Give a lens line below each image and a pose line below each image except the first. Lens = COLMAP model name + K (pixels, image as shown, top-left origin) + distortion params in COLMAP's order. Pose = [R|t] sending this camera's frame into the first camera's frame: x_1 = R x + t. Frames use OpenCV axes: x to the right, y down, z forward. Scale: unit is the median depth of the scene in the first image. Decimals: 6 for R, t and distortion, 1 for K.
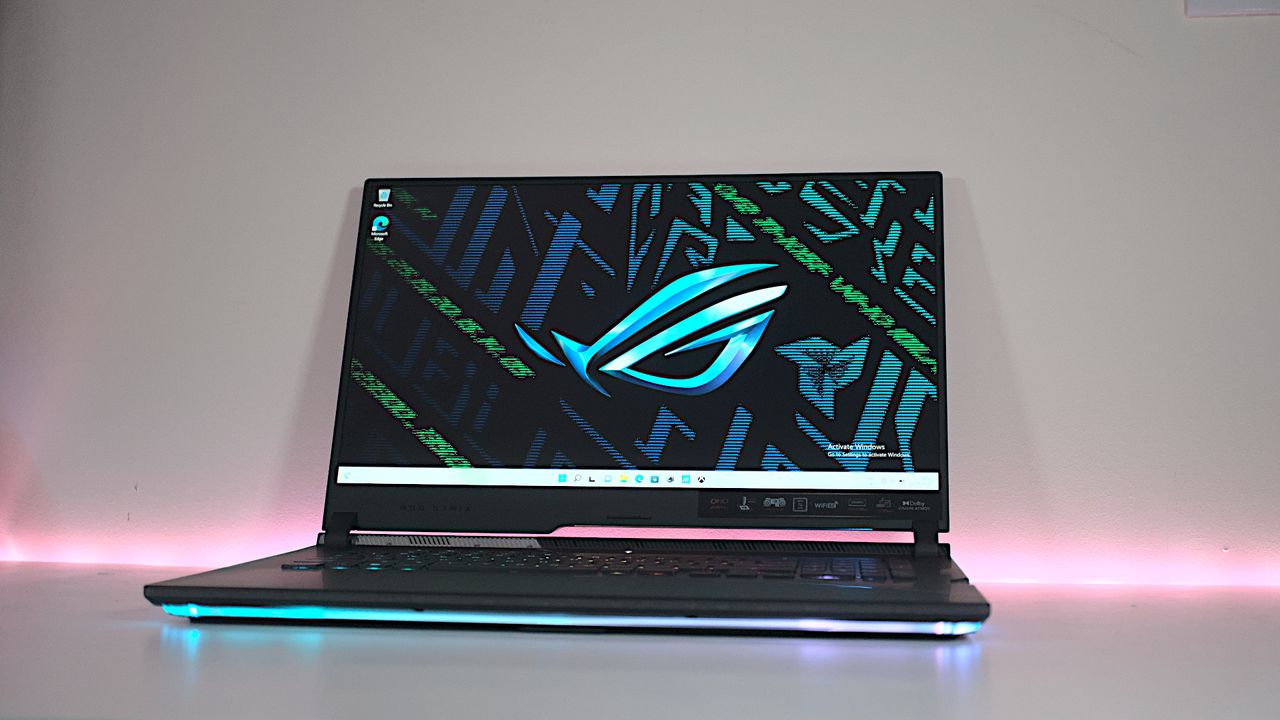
lens RADIAL K [[1578.3, 0, 646.0], [0, 1578.3, 363.7], [0, 0, 1]] dist [-0.012227, 0.000000]
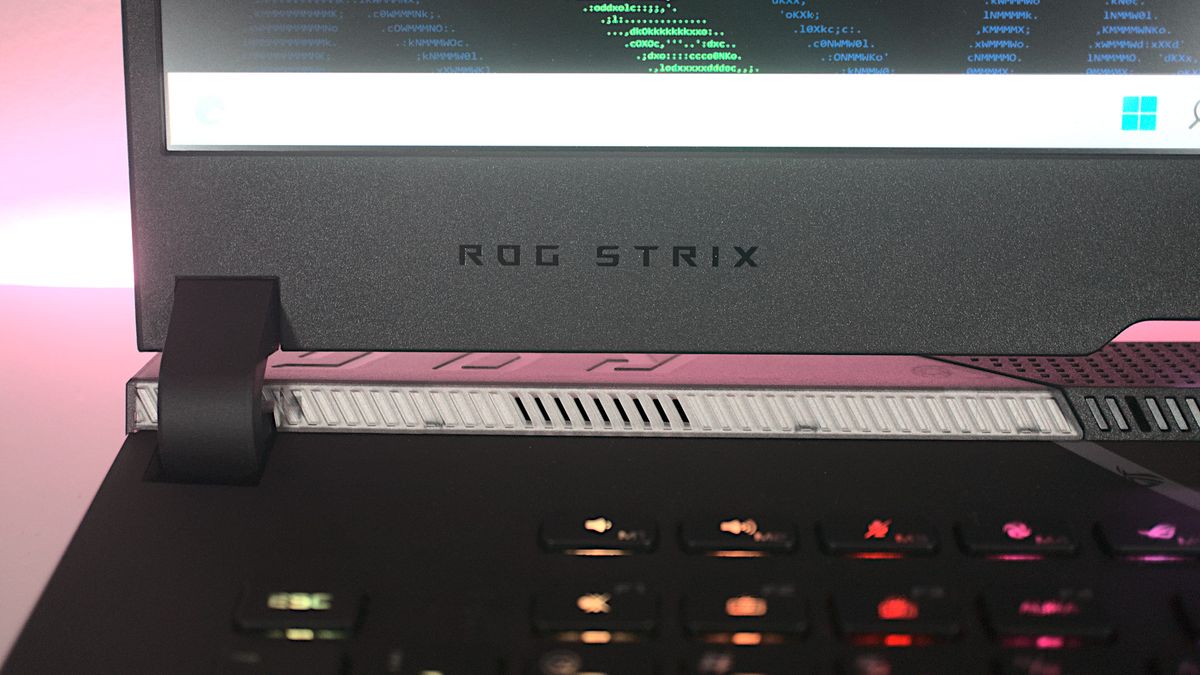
lens RADIAL K [[1479.6, 0, 592.3], [0, 1479.6, 374.3], [0, 0, 1]] dist [-0.012227, 0.000000]
pose [[0.995210, -0.056191, 0.080002, -0.151940], [0.009388, 0.869469, 0.493899, -0.003591], [-0.097312, -0.490782, 0.865831, 0.782720]]
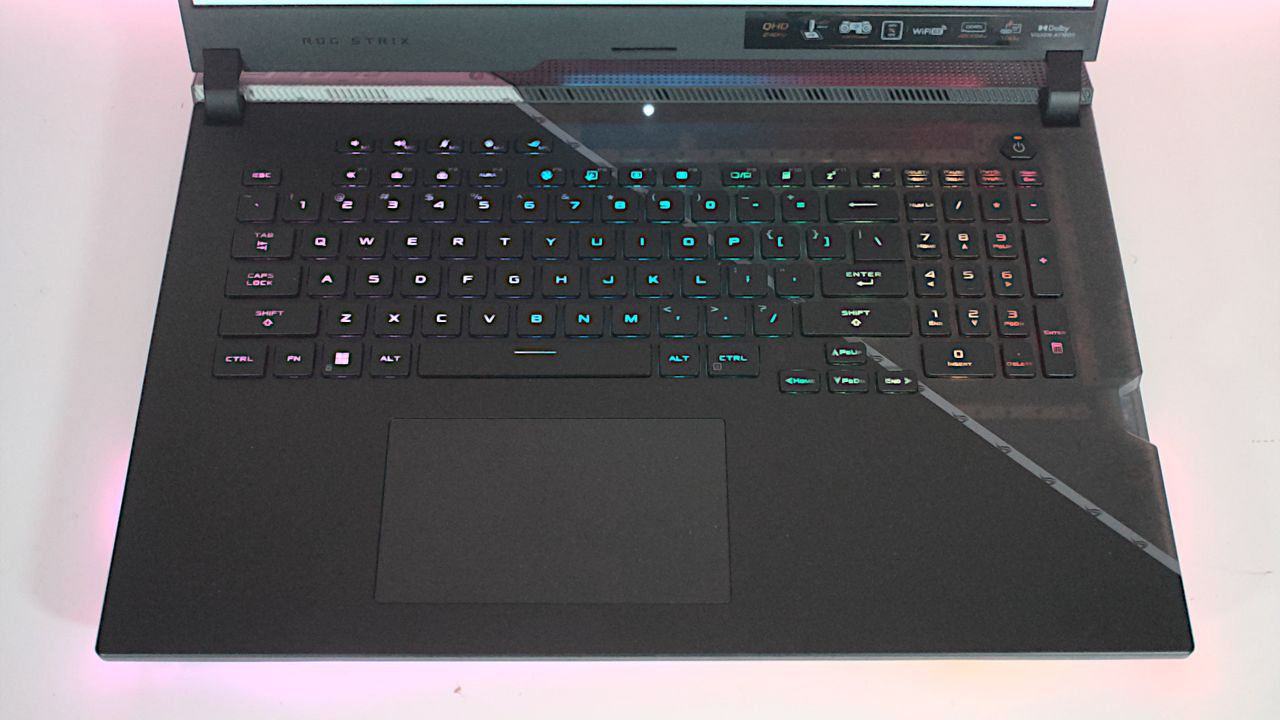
lens RADIAL K [[1578.3, 0, 644.0], [0, 1578.3, 361.6], [0, 0, 1]] dist [-0.012227, 0.000000]
pose [[0.991936, -0.107121, 0.067742, -0.069971], [-0.005054, 0.500625, 0.865650, -0.418500], [-0.126643, -0.859011, 0.496046, 0.520811]]
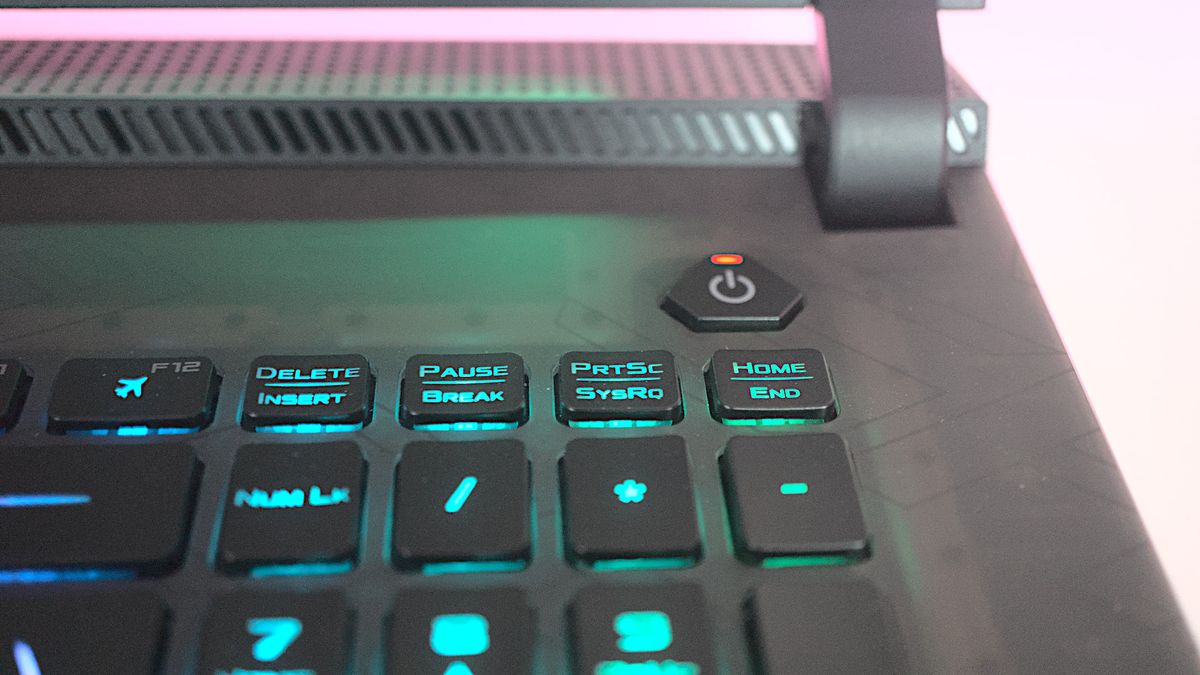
lens RADIAL K [[1479.6, 0, 602.9], [0, 1479.6, 336.5], [0, 0, 1]] dist [-0.012227, 0.000000]
pose [[0.984039, -0.100095, 0.147134, 0.104247], [-0.022592, 0.749851, 0.661221, 0.010552], [-0.176513, -0.653992, 0.735621, 0.789408]]
